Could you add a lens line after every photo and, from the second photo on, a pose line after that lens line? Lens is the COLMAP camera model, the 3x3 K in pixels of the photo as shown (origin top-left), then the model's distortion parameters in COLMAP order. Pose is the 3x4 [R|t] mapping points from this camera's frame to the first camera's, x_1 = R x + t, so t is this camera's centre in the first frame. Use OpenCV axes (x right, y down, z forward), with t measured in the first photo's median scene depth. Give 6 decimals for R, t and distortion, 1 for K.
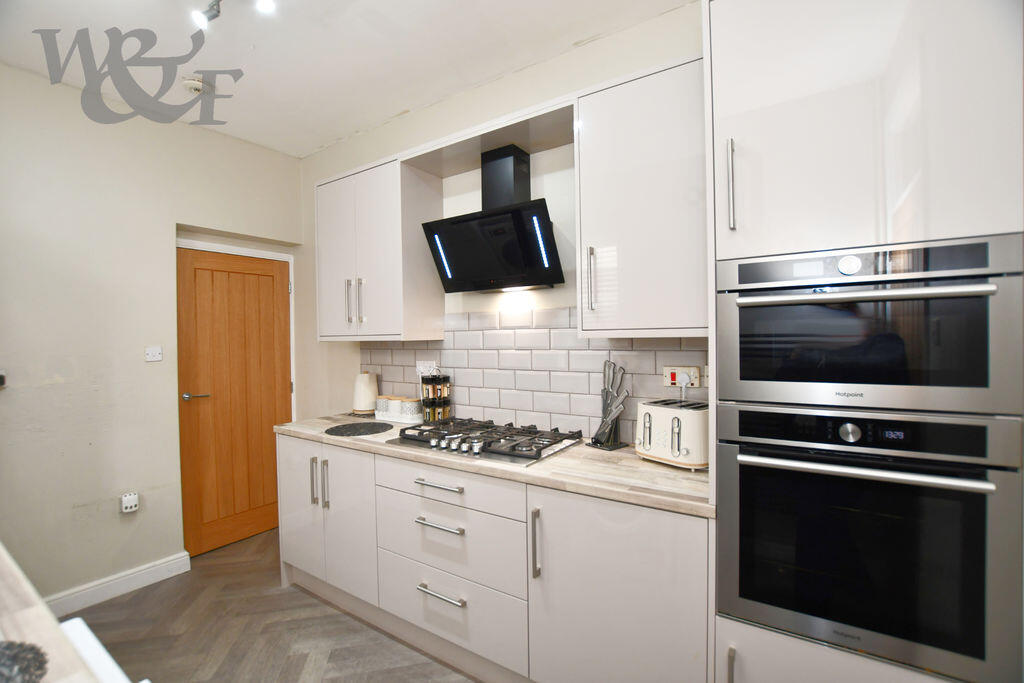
lens RADIAL K [[449.7, 0, 501.2], [0, 449.7, 340.3], [0, 0, 1]] dist [-0.020677, 0.000416]
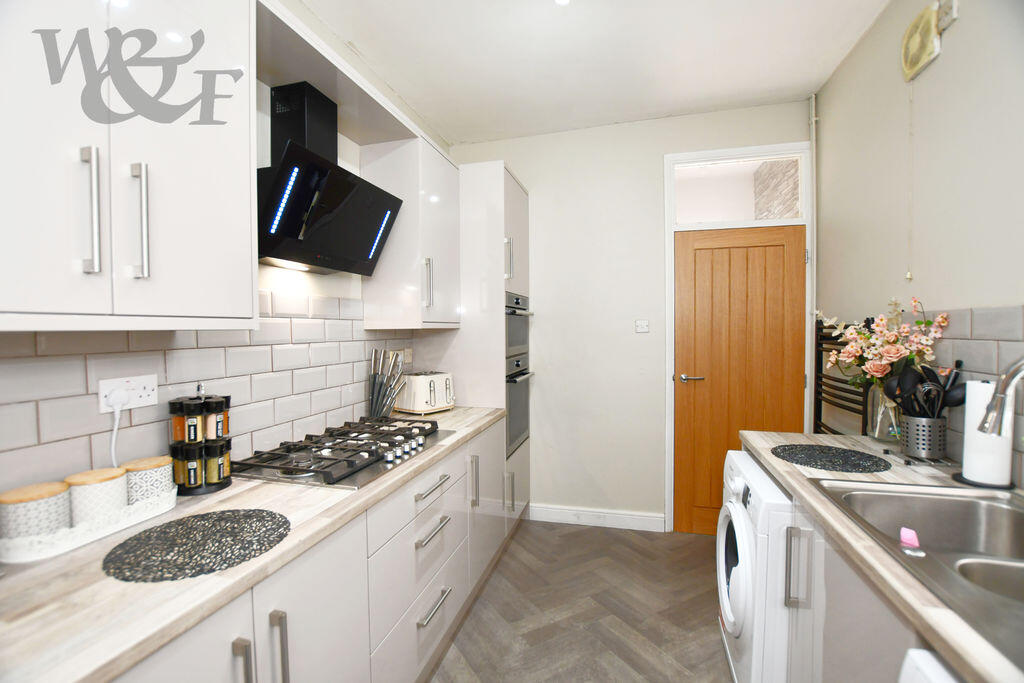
lens RADIAL K [[449.7, 0, 505.7], [0, 449.7, 339.9], [0, 0, 1]] dist [-0.020677, 0.000416]
pose [[-0.307789, -0.004821, 0.951443, -0.866731], [0.022993, 0.999657, 0.012503, 0.013286], [-0.951177, 0.025725, -0.307572, 0.931010]]
